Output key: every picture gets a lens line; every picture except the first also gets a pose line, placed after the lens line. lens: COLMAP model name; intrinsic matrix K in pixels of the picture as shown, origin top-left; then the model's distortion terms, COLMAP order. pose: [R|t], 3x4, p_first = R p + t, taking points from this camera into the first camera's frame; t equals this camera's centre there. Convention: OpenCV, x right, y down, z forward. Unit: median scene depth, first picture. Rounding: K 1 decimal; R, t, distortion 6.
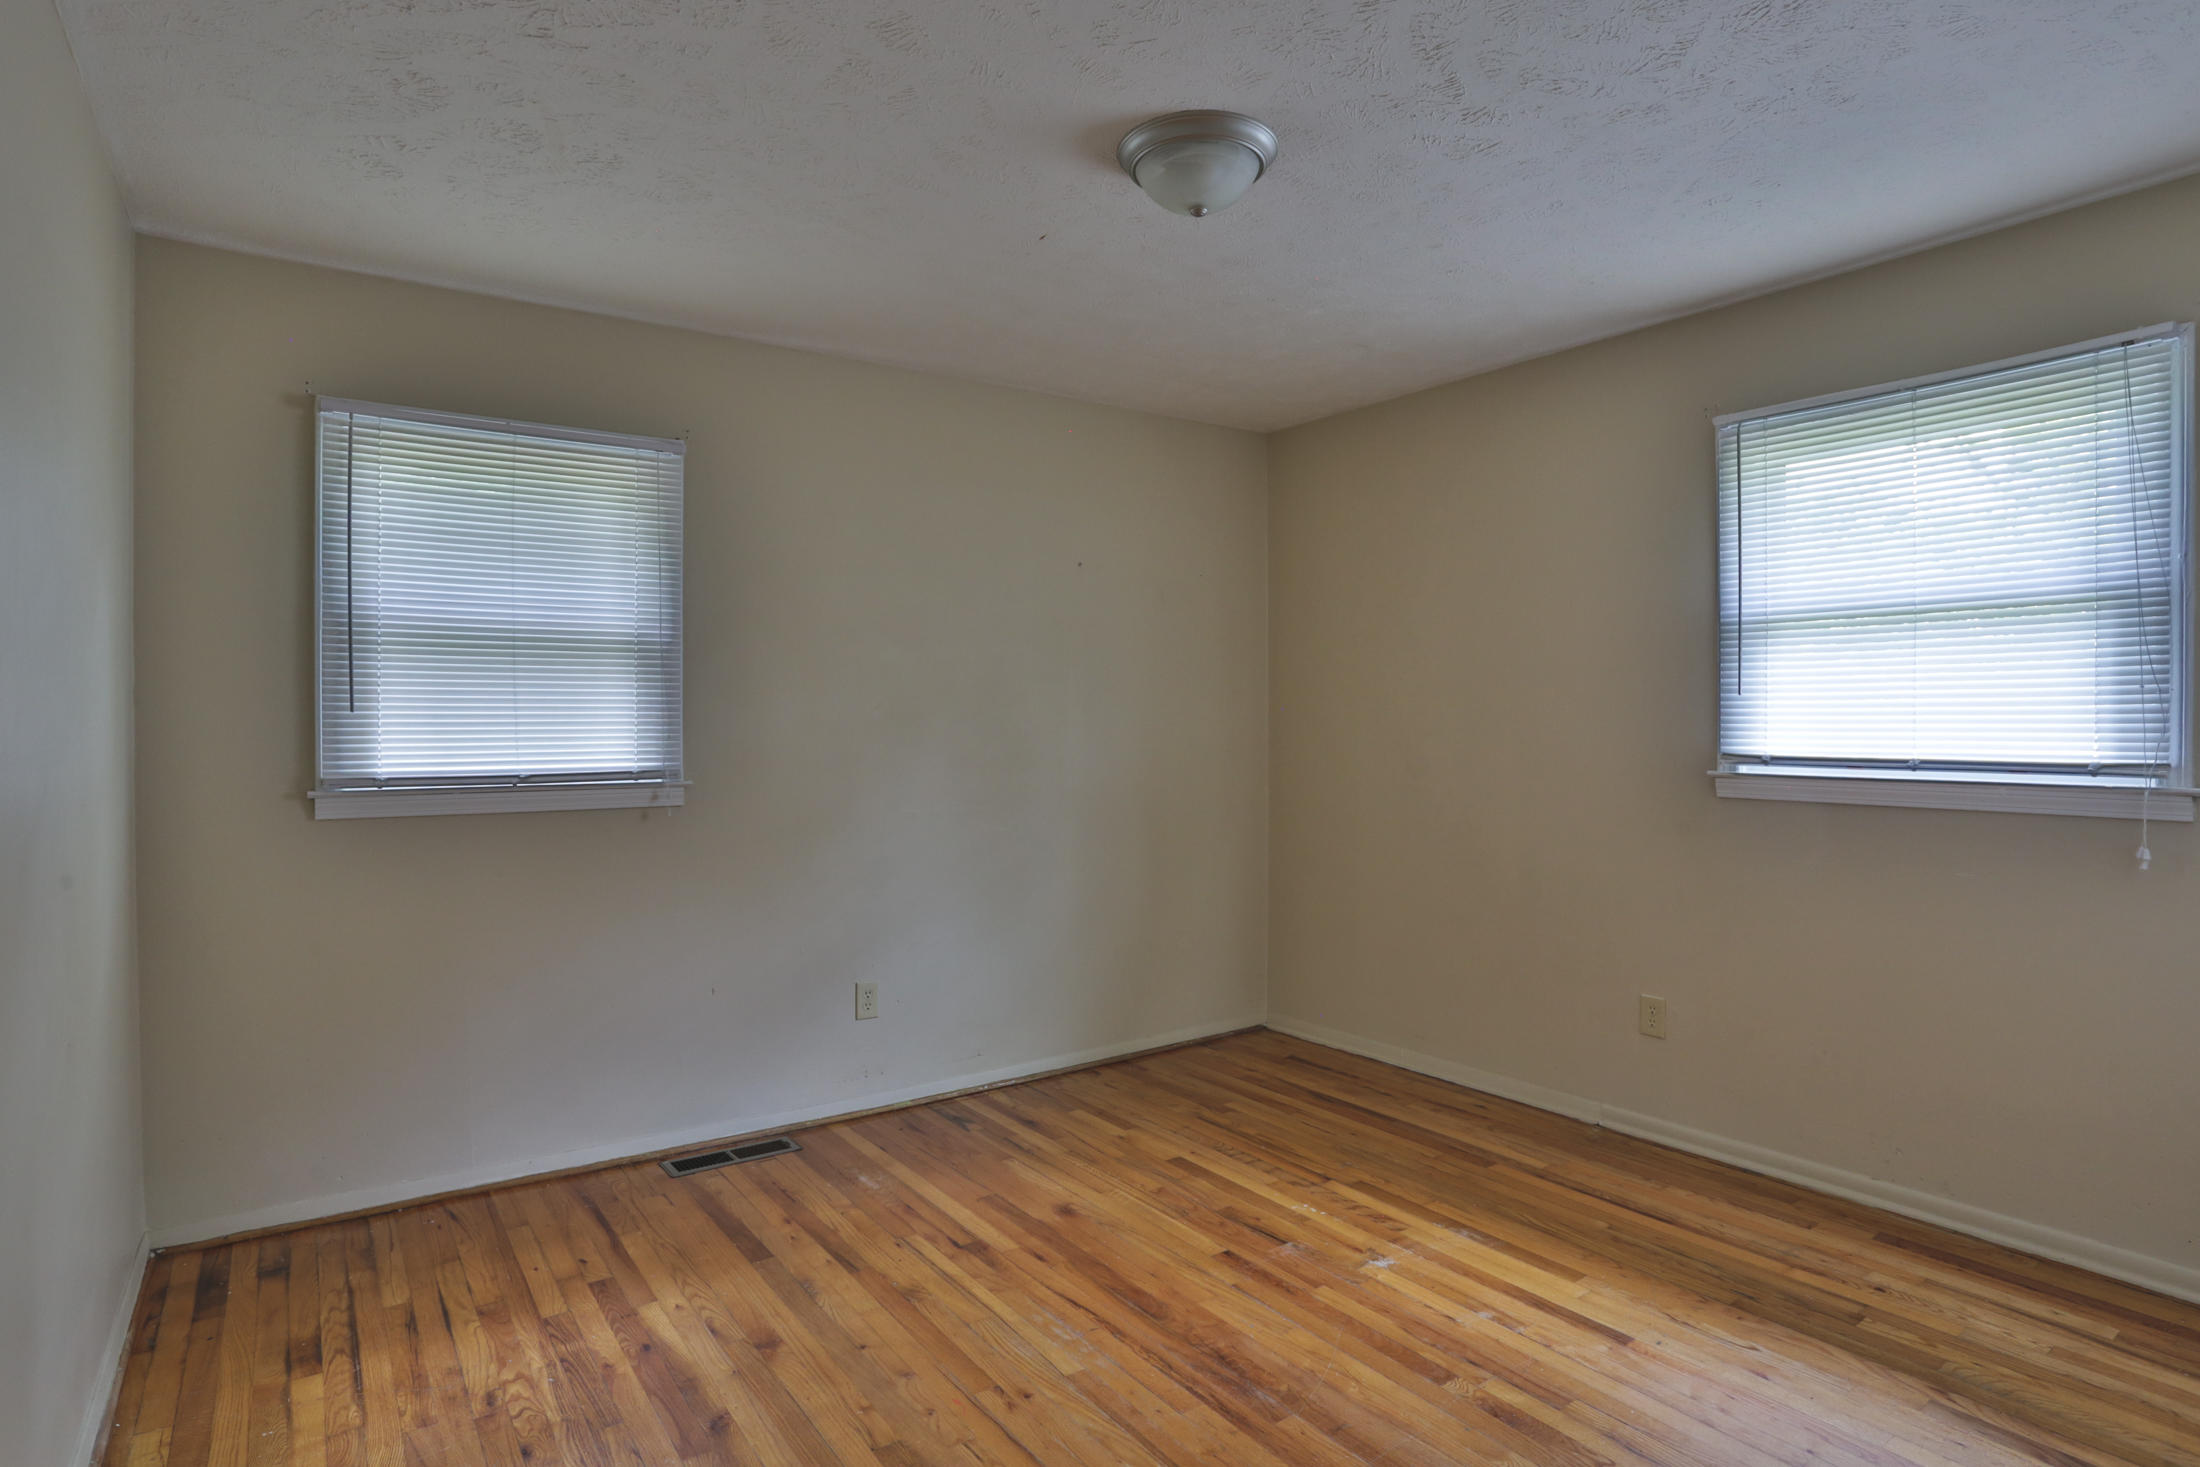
lens RADIAL K [[1136.3, 0, 1089.4], [0, 1136.3, 735.8], [0, 0, 1]] dist [-0.085240, 0.050105]
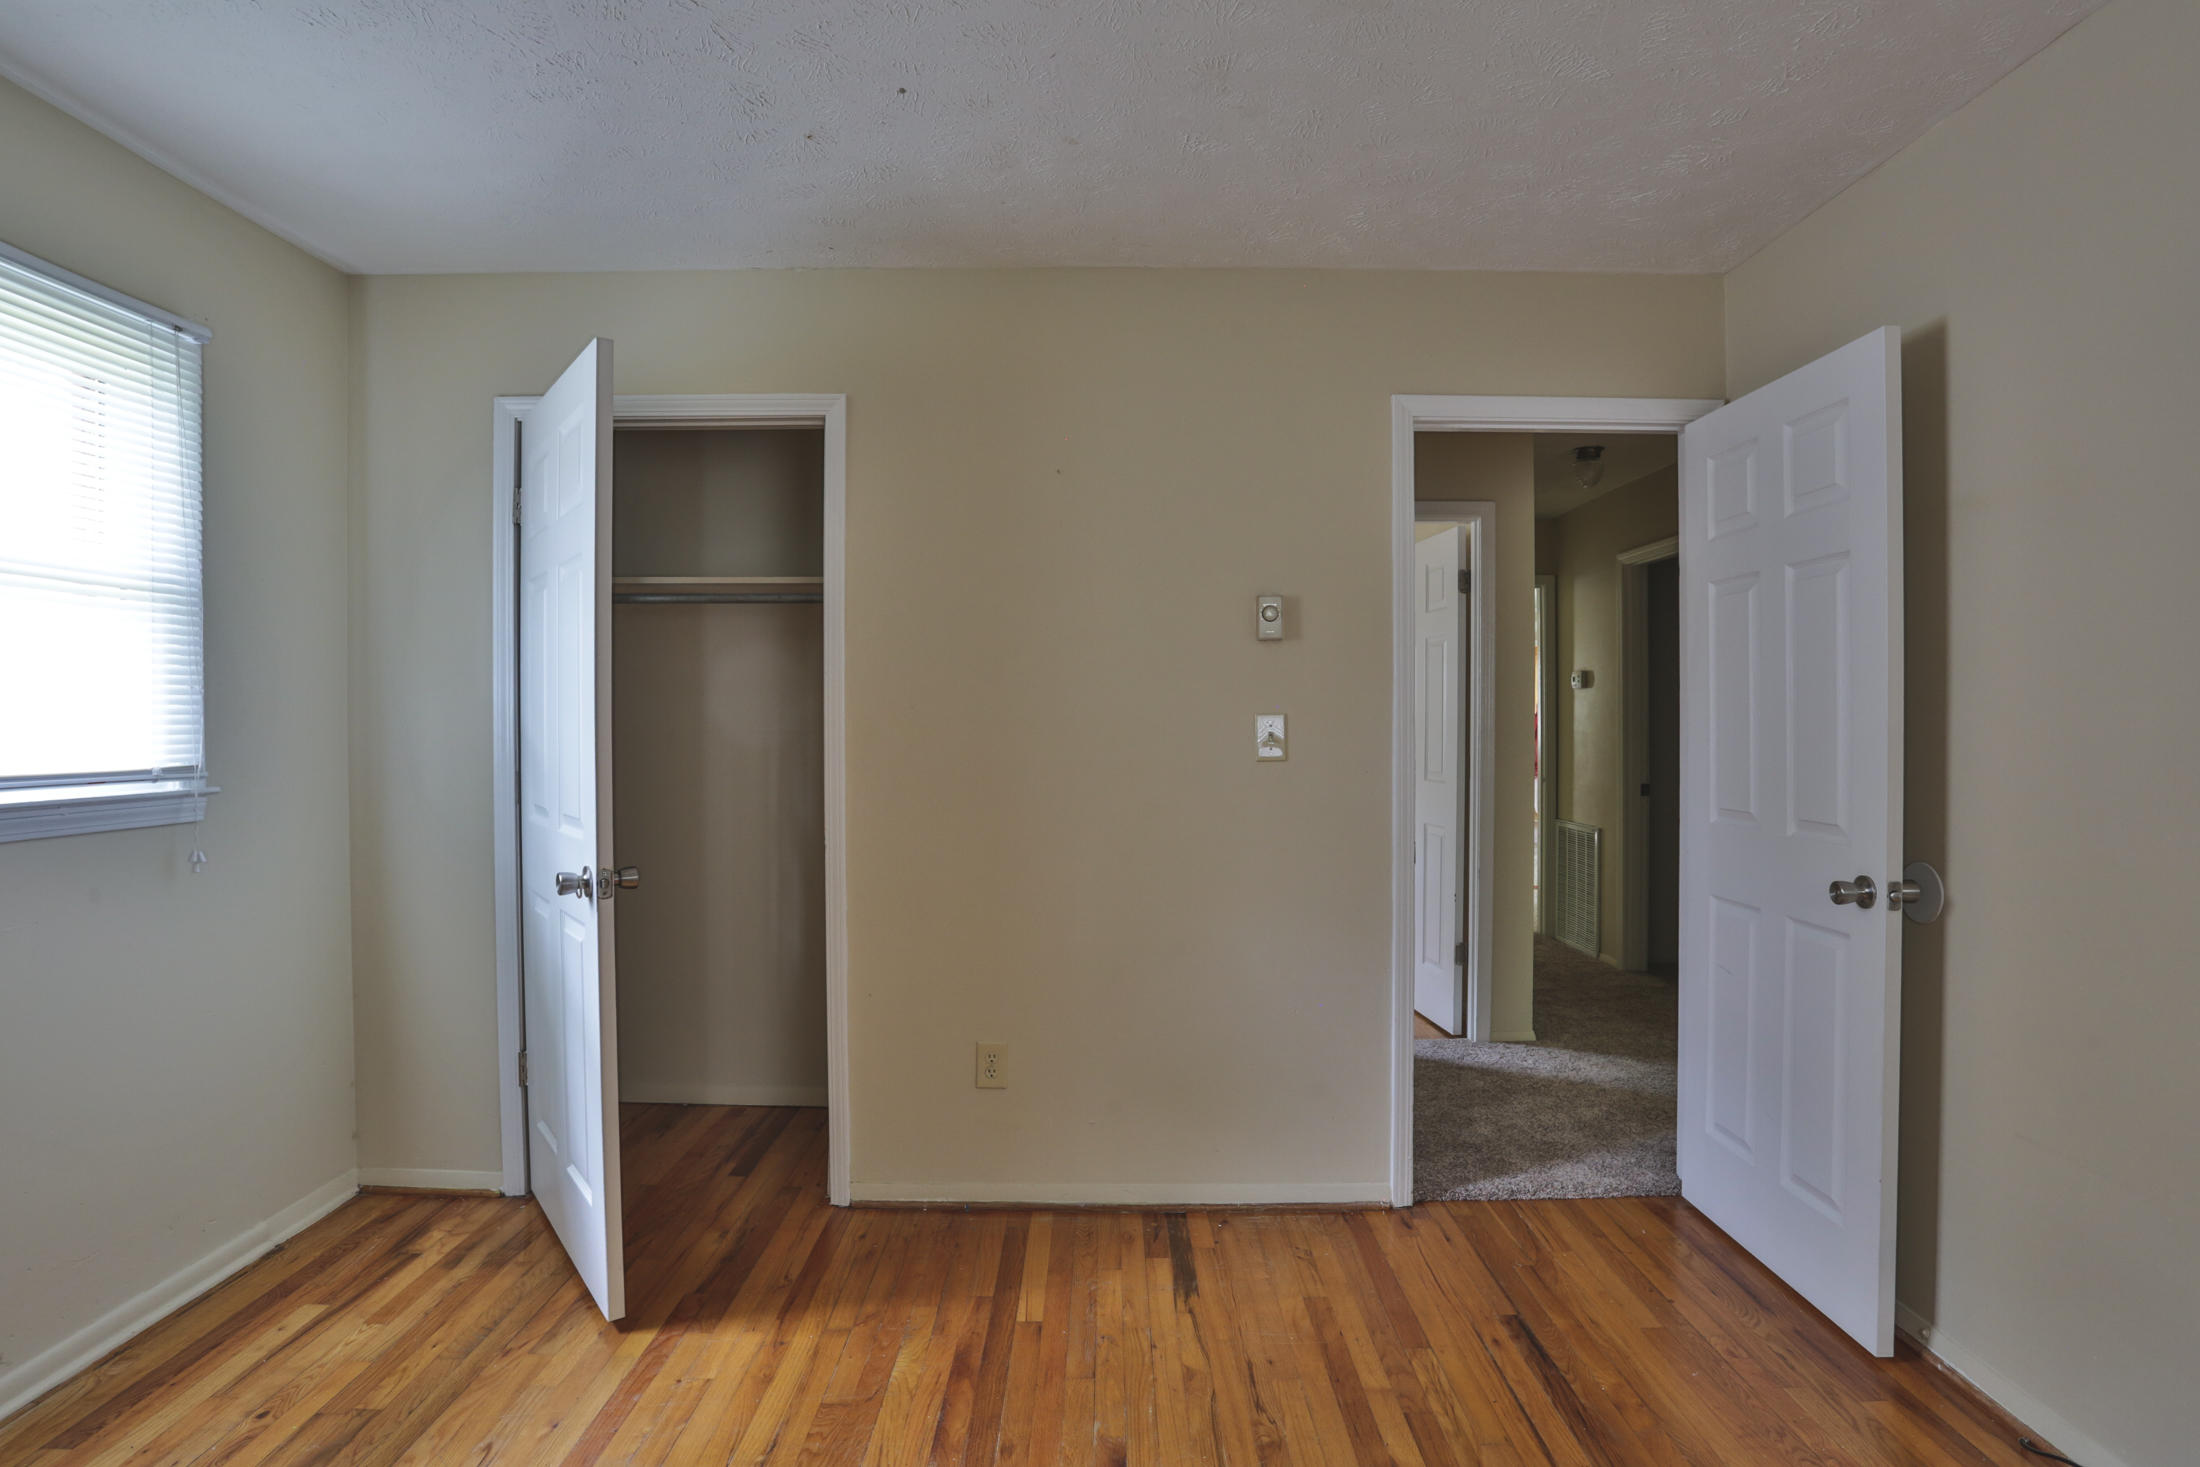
lens RADIAL K [[1136.3, 0, 1089.4], [0, 1136.3, 735.8], [0, 0, 1]] dist [-0.085240, 0.050105]
pose [[-0.806542, -0.003531, 0.591166, -0.269543], [0.006766, 0.999862, 0.015204, -0.011611], [-0.591137, 0.016262, -0.806407, 1.330352]]
